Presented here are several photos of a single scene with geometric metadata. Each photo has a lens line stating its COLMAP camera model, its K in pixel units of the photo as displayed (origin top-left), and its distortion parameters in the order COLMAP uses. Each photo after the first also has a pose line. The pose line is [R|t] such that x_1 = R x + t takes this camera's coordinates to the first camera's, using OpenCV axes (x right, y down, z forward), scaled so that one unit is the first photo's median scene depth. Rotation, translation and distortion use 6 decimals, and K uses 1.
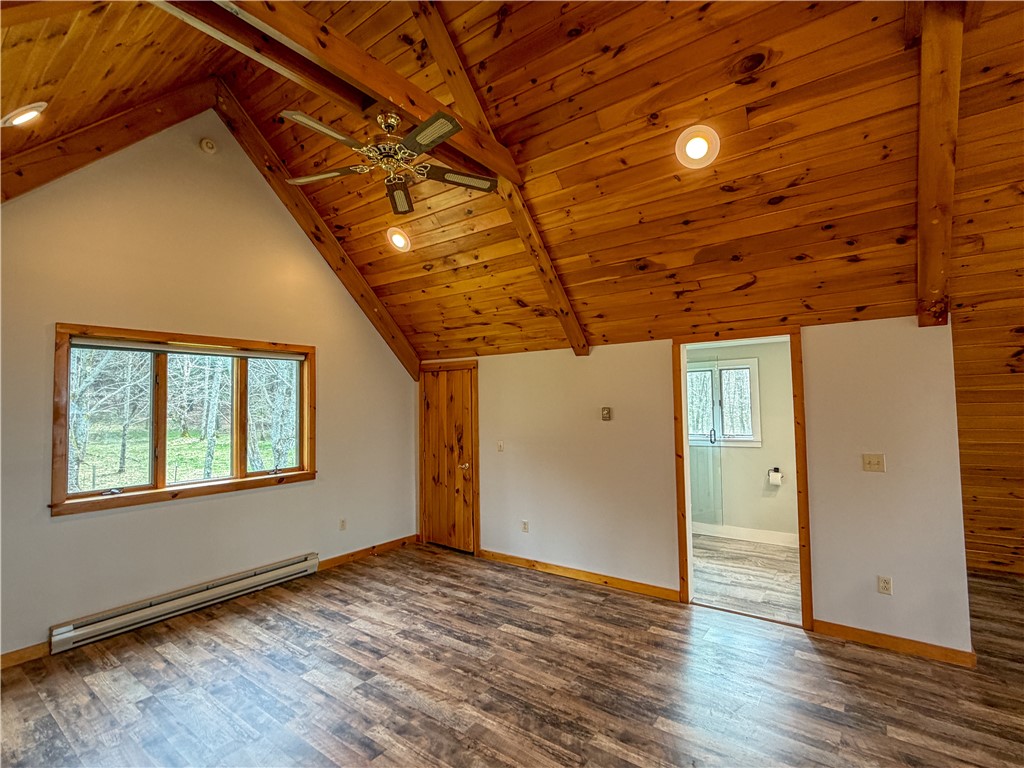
lens RADIAL K [[487.9, 0, 511.3], [0, 487.9, 383.3], [0, 0, 1]] dist [-0.000445, -0.000165]
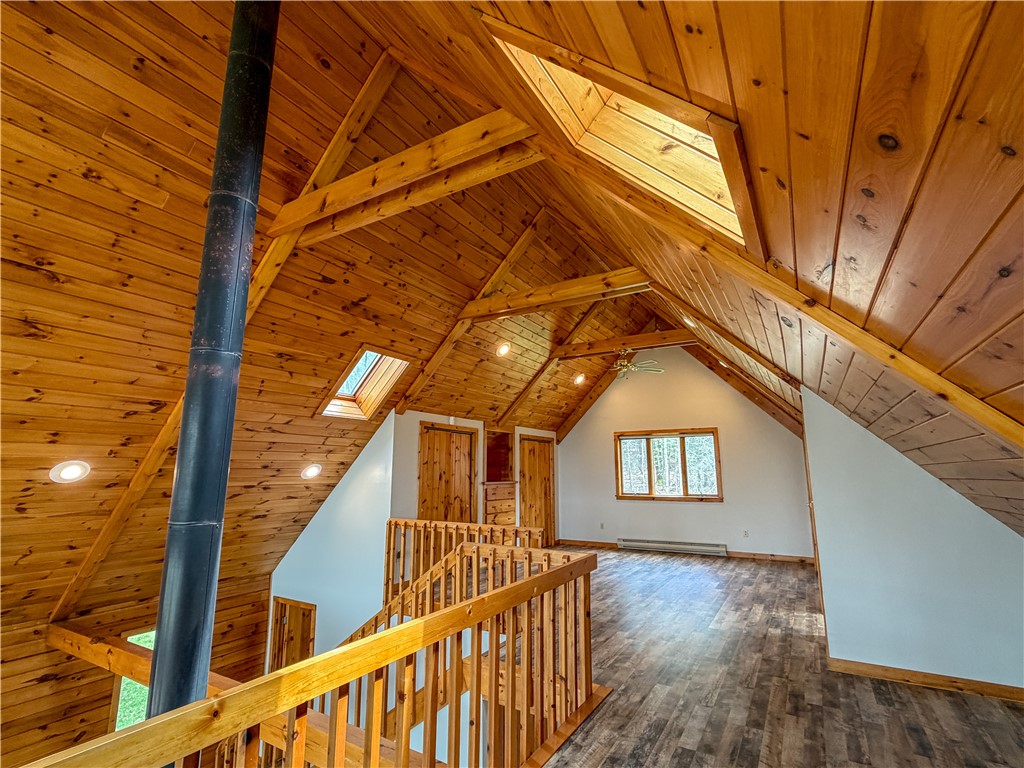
lens RADIAL K [[487.9, 0, 509.3], [0, 487.9, 385.6], [0, 0, 1]] dist [-0.000445, -0.000165]
pose [[0.097207, -0.154819, -0.983149, 1.466366], [0.044238, 0.987523, -0.151134, 0.012117], [0.994281, -0.028801, 0.102843, 0.062699]]
